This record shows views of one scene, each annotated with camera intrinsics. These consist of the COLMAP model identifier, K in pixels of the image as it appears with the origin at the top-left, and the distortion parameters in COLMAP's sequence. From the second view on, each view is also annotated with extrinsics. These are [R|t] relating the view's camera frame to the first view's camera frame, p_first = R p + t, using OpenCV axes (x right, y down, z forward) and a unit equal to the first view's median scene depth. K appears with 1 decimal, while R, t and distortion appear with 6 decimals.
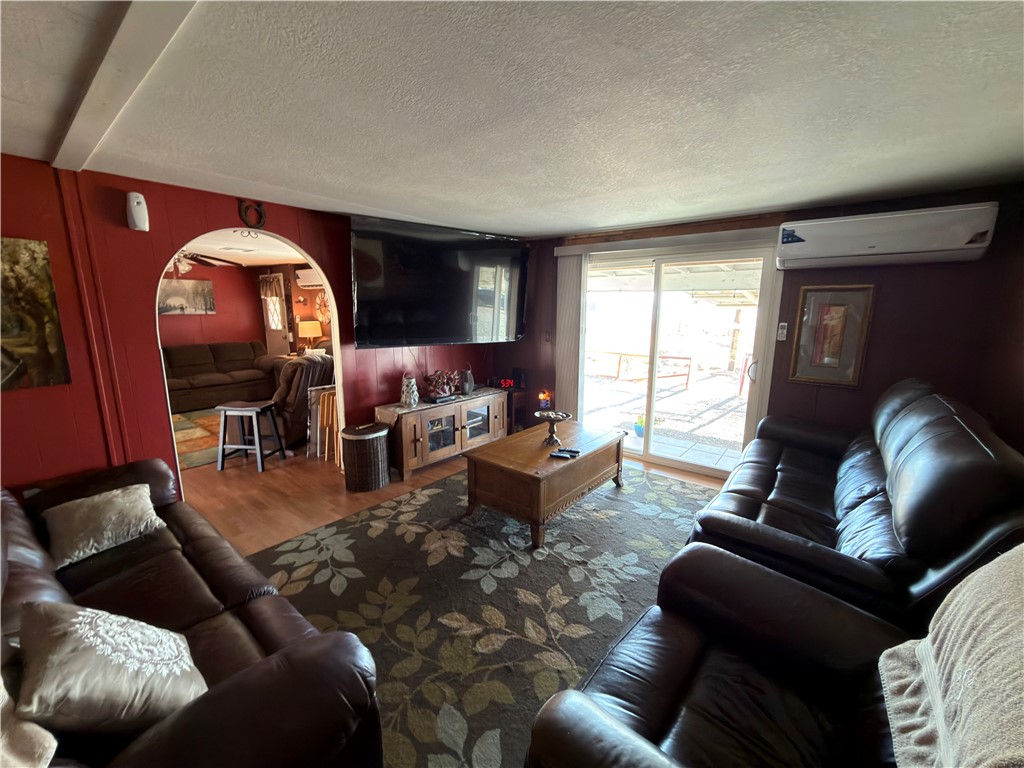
lens RADIAL K [[409.5, 0, 511.3], [0, 409.5, 385.6], [0, 0, 1]] dist [0.000356, 0.000441]
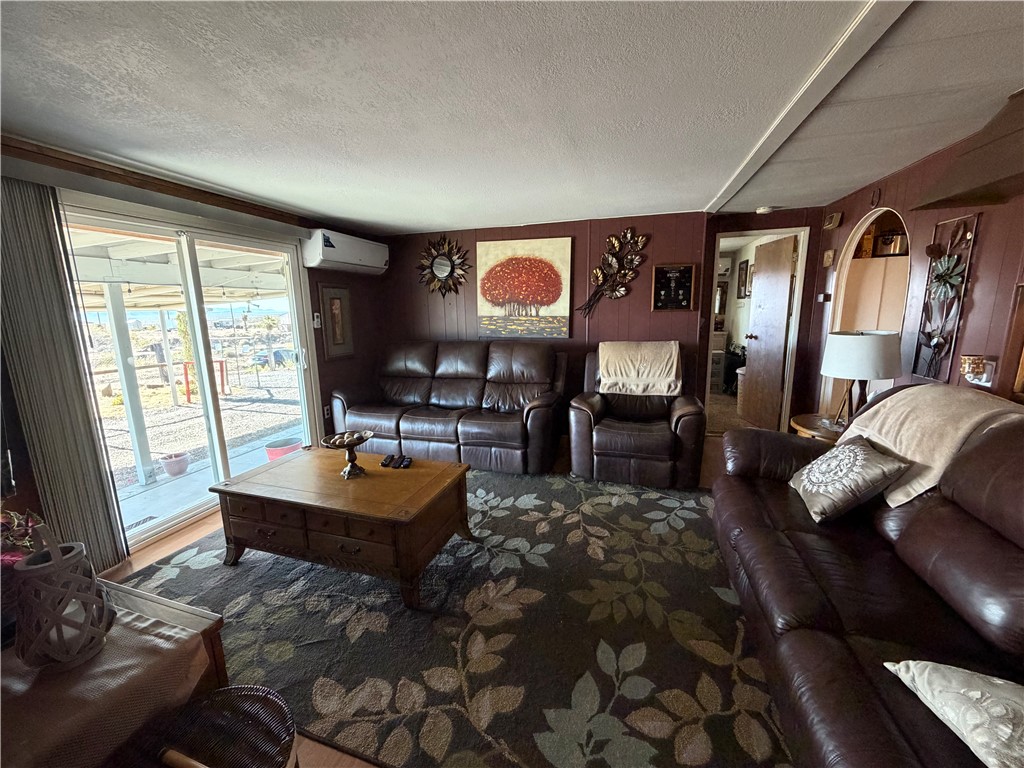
lens RADIAL K [[409.5, 0, 511.2], [0, 409.5, 382.4], [0, 0, 1]] dist [0.000356, 0.000441]
pose [[-0.369726, -0.166702, 0.914064, -0.893709], [0.185847, 0.950625, 0.248542, -0.204623], [-0.910365, 0.261768, -0.320490, 1.247524]]
